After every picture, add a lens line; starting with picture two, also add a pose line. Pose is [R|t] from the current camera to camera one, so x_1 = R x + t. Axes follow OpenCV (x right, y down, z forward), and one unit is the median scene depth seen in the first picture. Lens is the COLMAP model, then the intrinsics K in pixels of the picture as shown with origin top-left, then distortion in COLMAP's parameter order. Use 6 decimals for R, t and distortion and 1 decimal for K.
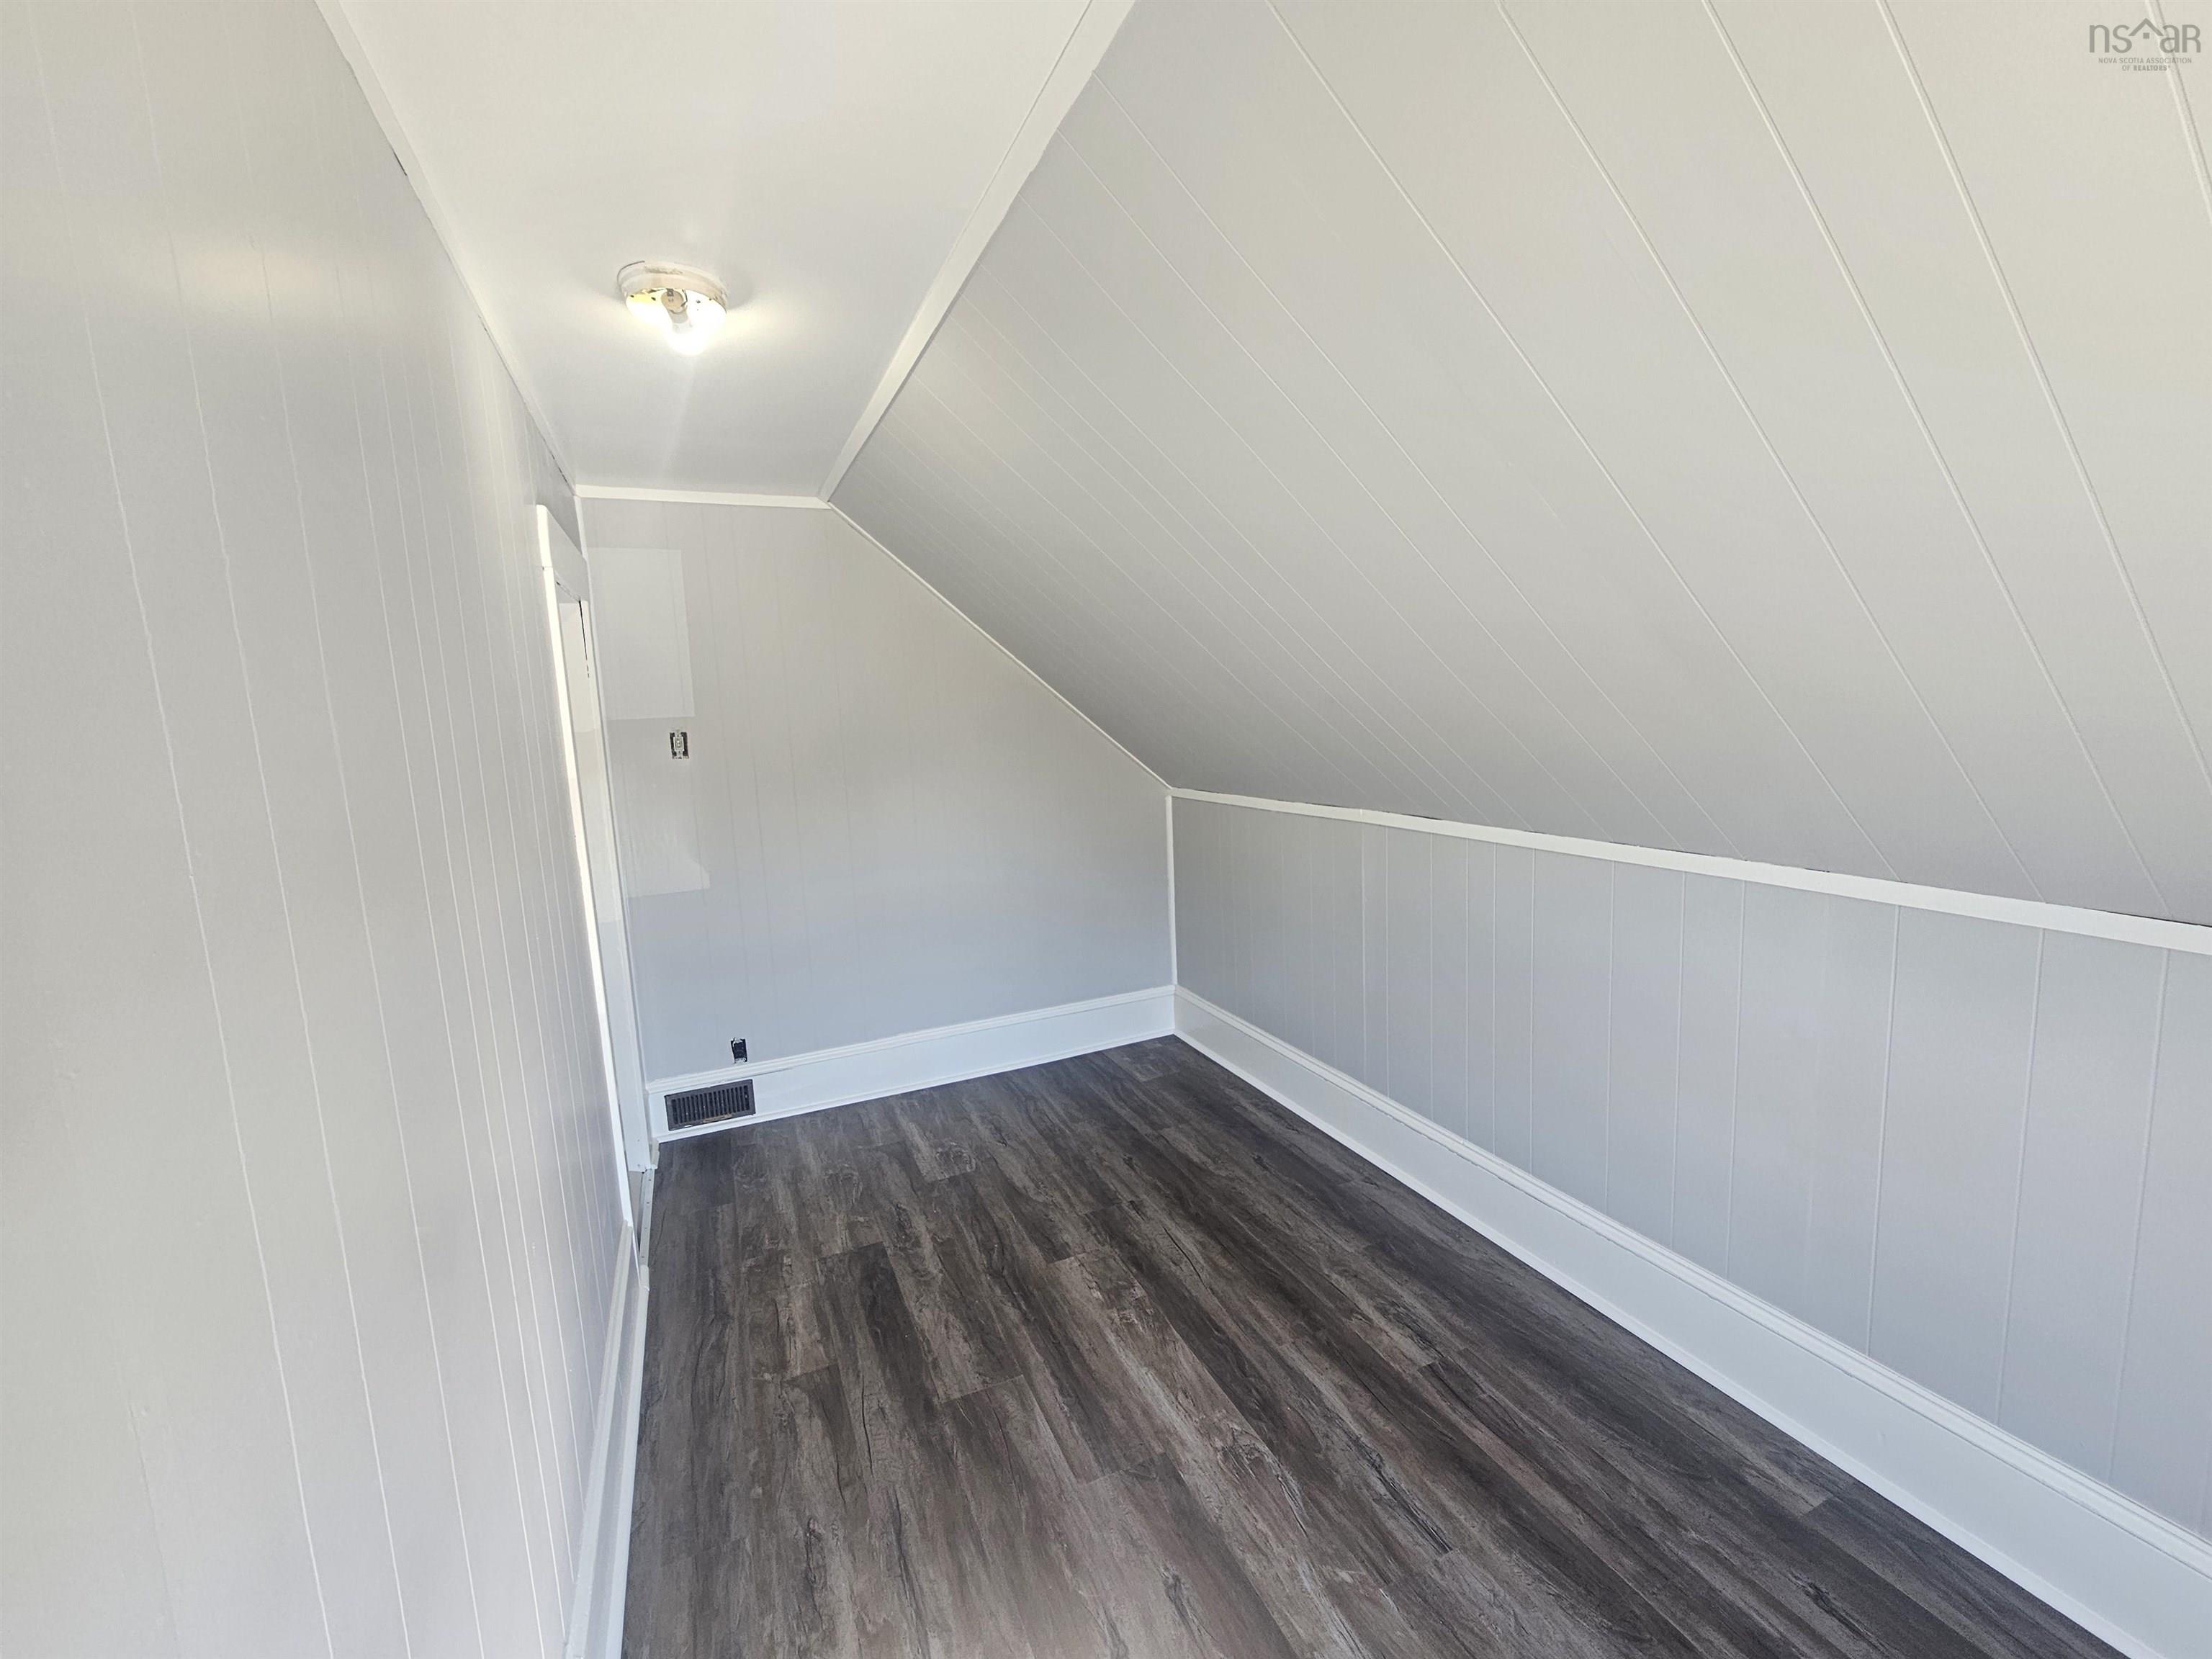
lens RADIAL K [[915.3, 0, 1101.1], [0, 915.3, 827.7], [0, 0, 1]] dist [-0.000849, -0.002191]
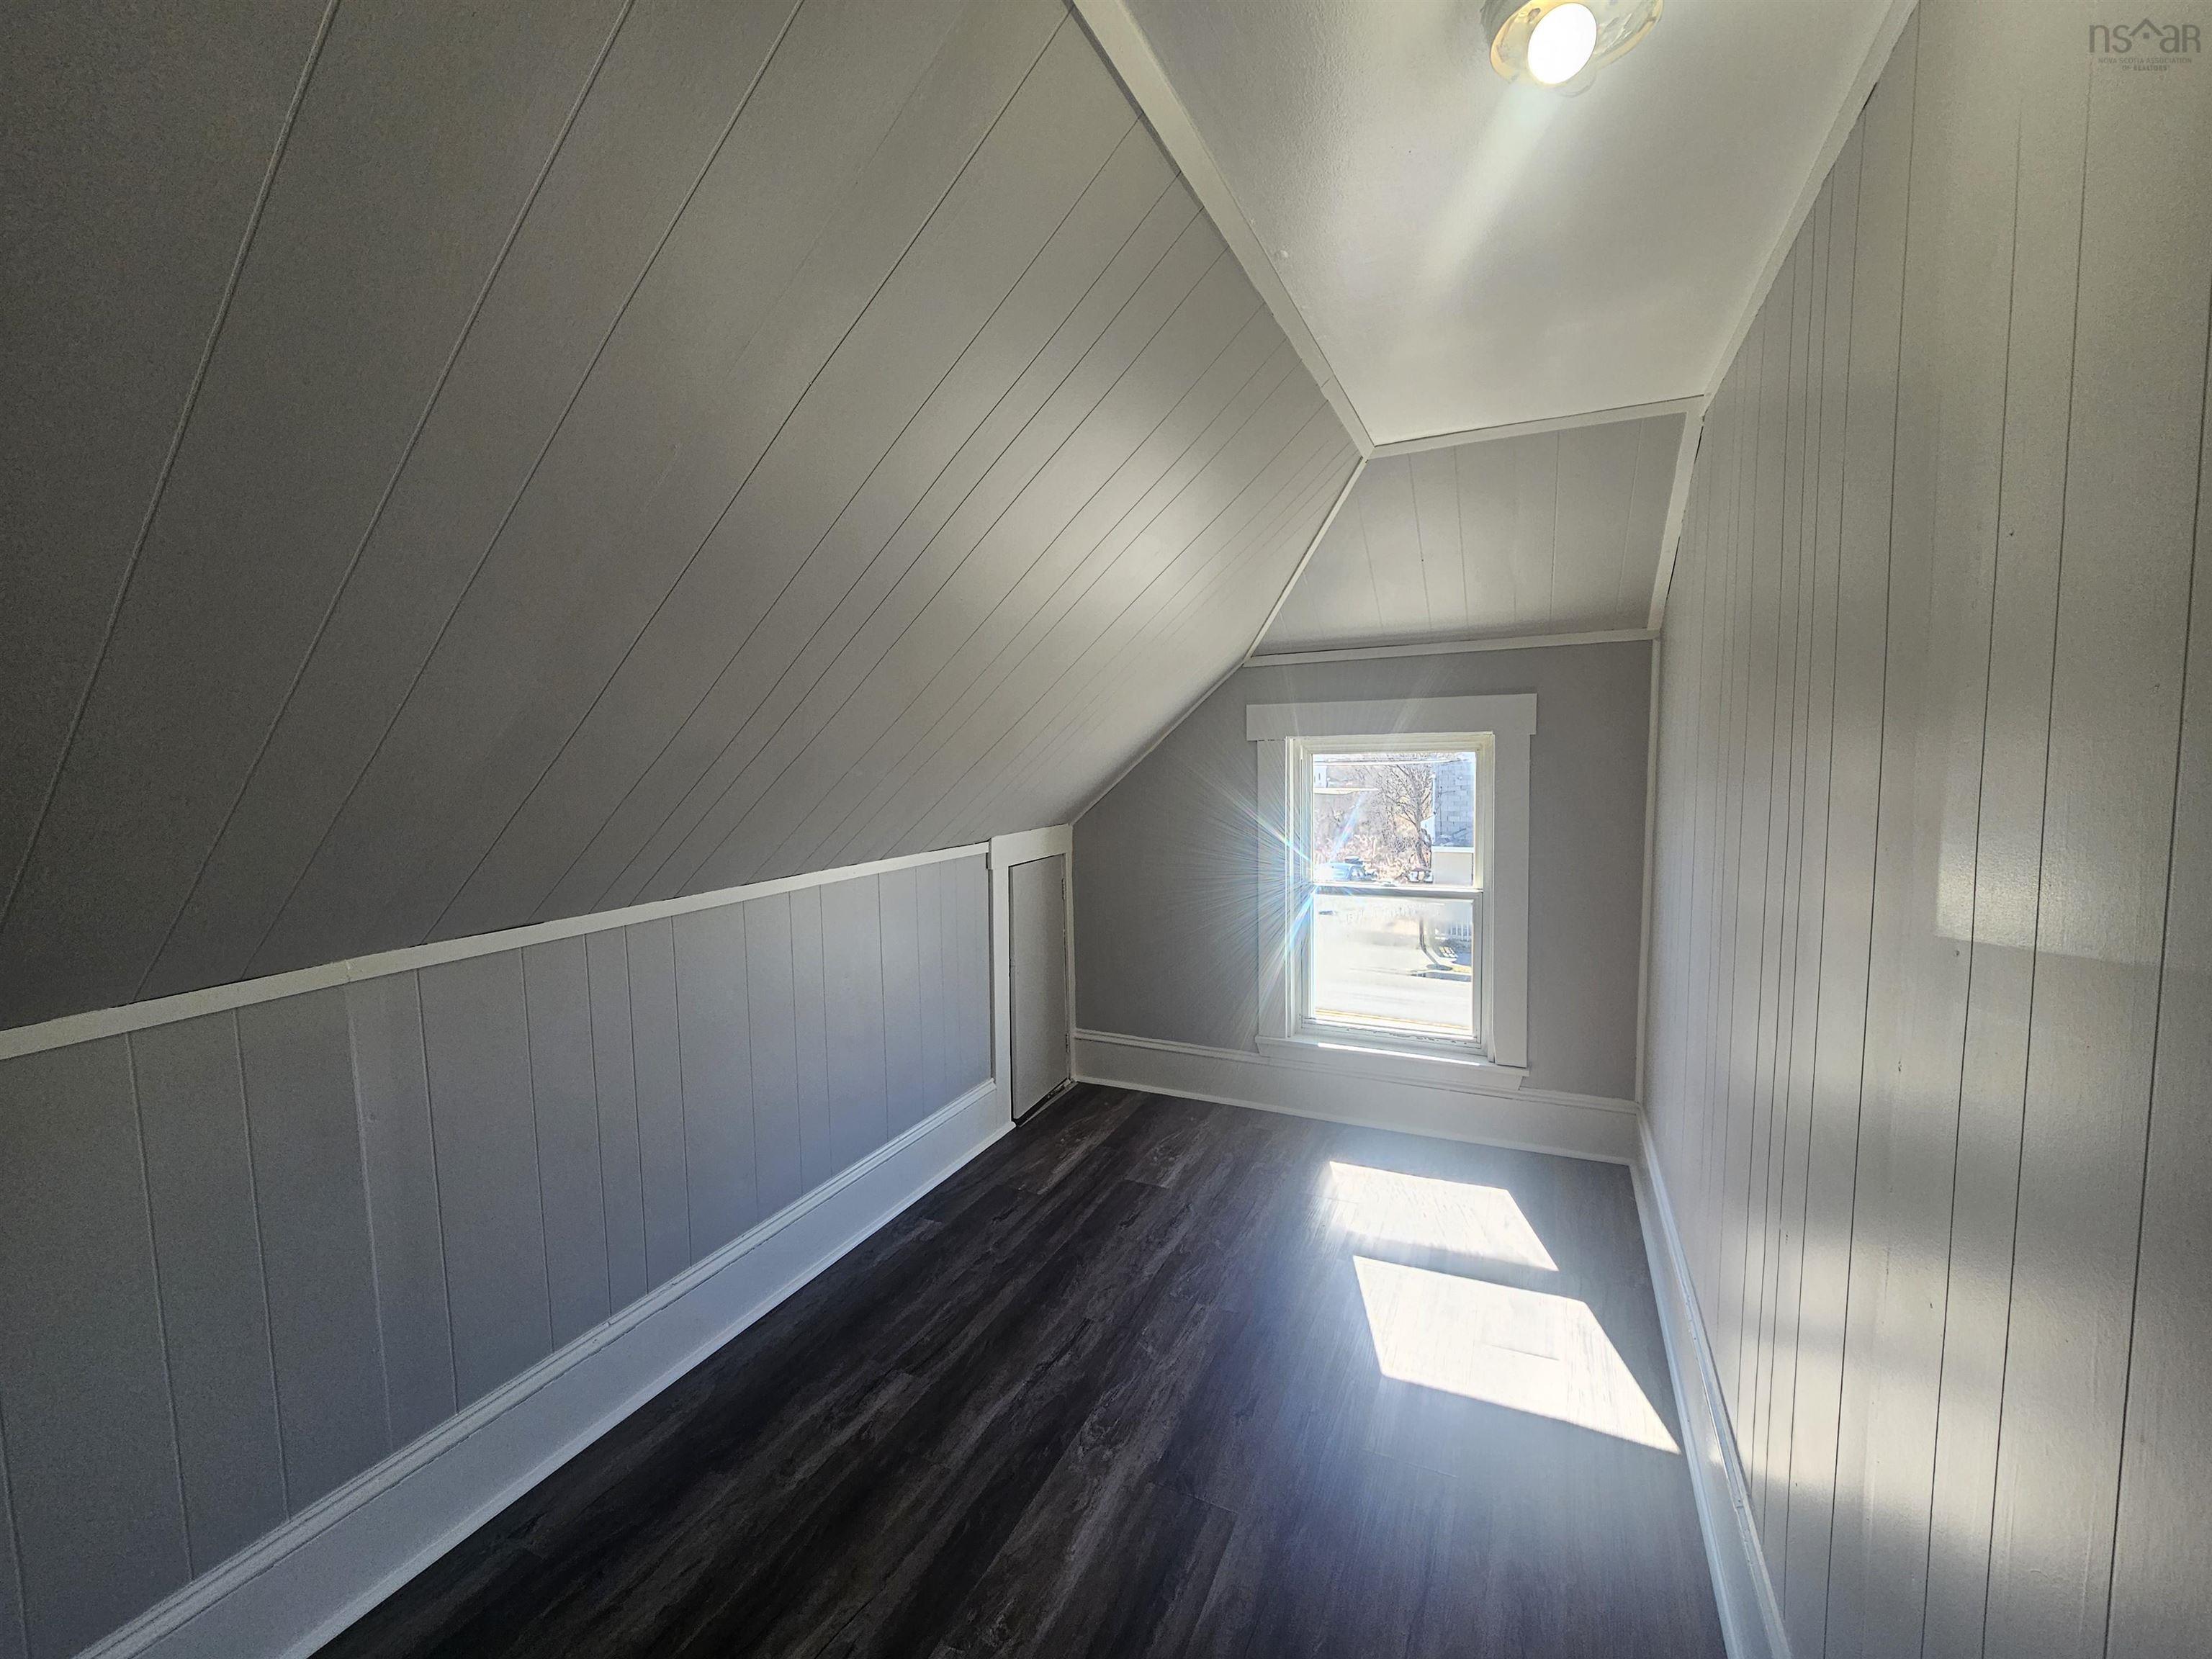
lens RADIAL K [[915.3, 0, 1101.1], [0, 915.3, 827.7], [0, 0, 1]] dist [-0.000849, -0.002191]
pose [[-0.648949, -0.015452, 0.760675, -0.609504], [0.150200, 0.977516, 0.147996, -0.159643], [-0.745859, 0.210295, -0.632037, 1.440263]]
